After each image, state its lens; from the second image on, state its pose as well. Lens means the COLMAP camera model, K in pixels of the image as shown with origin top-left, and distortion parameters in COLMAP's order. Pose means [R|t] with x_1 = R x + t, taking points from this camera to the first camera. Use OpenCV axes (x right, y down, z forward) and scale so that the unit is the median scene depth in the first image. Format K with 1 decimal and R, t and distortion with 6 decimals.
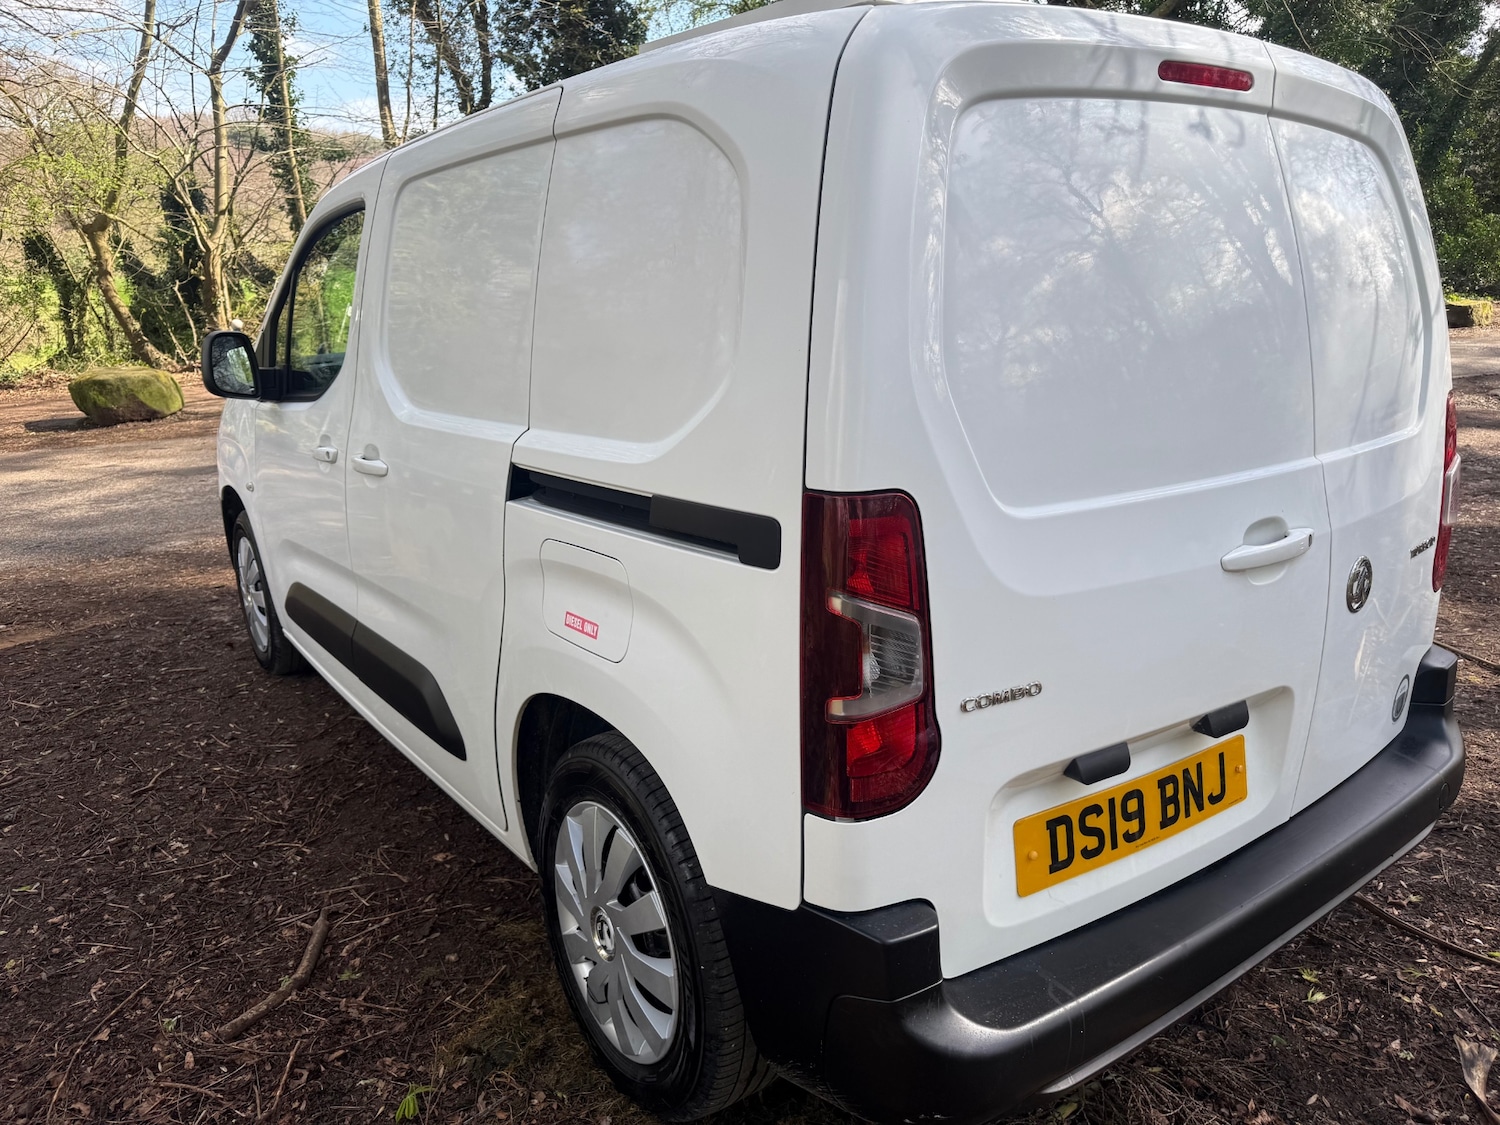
lens RADIAL K [[1021.2, 0, 748.8], [0, 1021.2, 555.8], [0, 0, 1]] dist [0.025834, -0.024774]
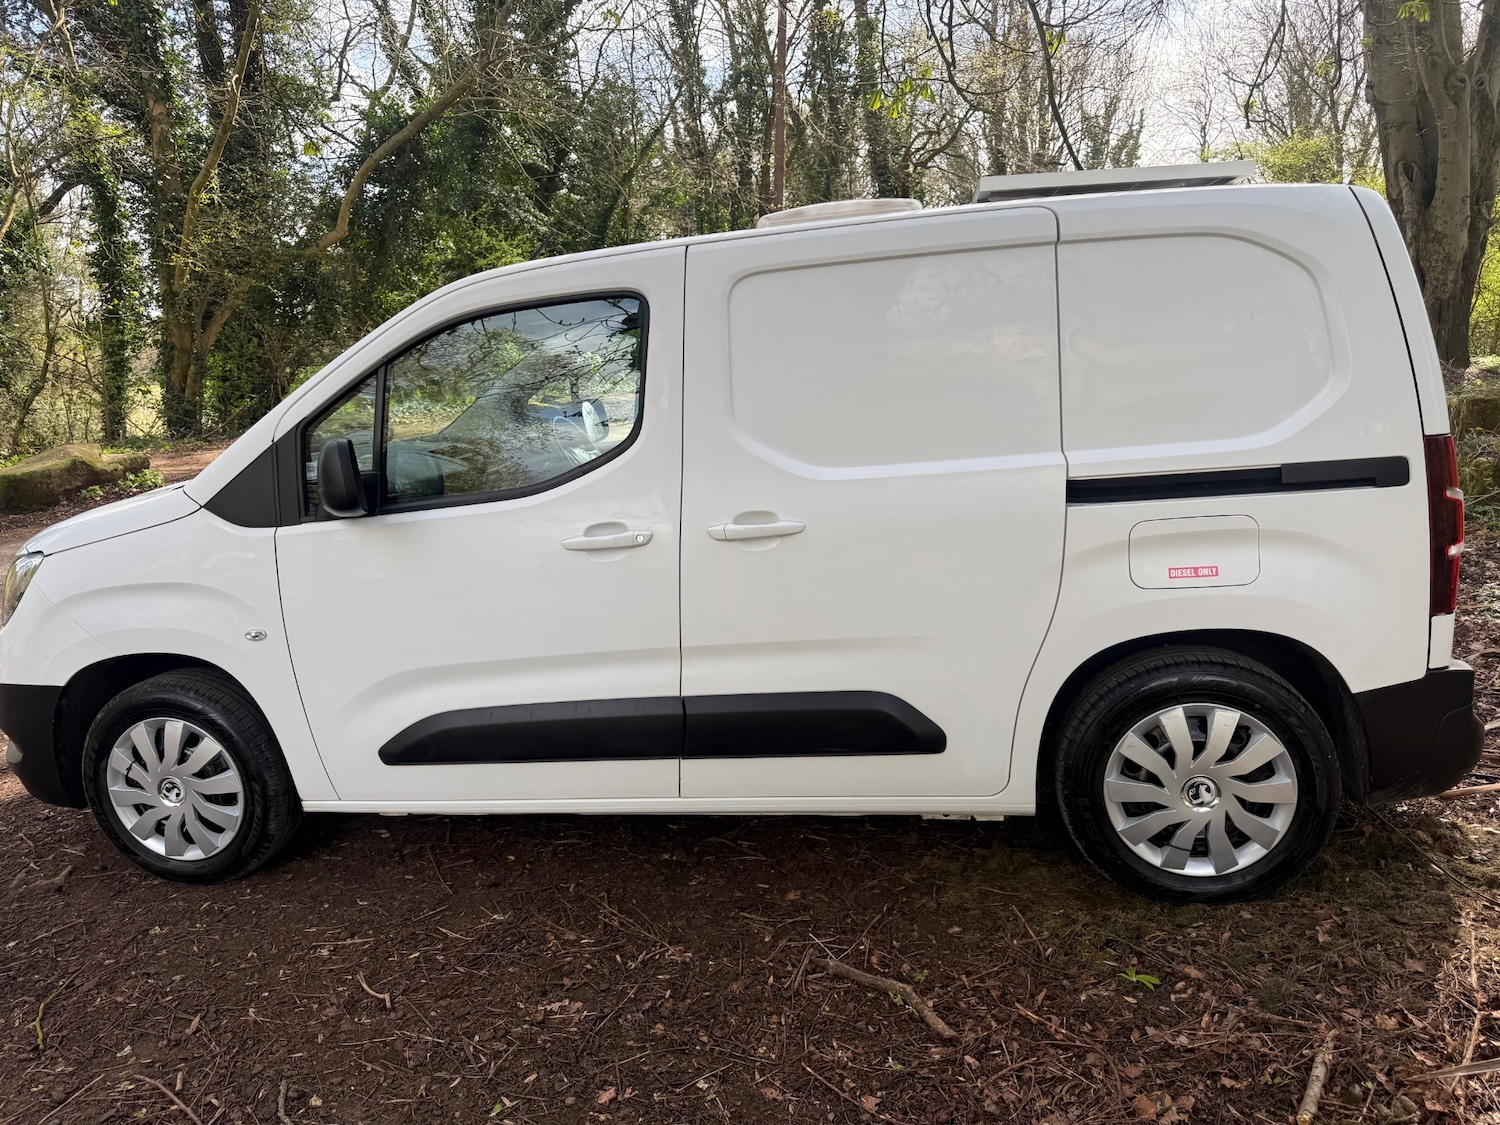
lens RADIAL K [[1021.2, 0, 751.9], [0, 1021.2, 548.1], [0, 0, 1]] dist [0.025834, -0.024774]
pose [[0.740306, -0.164594, 0.651810, -1.522716], [0.220599, 0.975355, -0.004254, -0.093854], [-0.635046, 0.146938, 0.758370, 0.283456]]
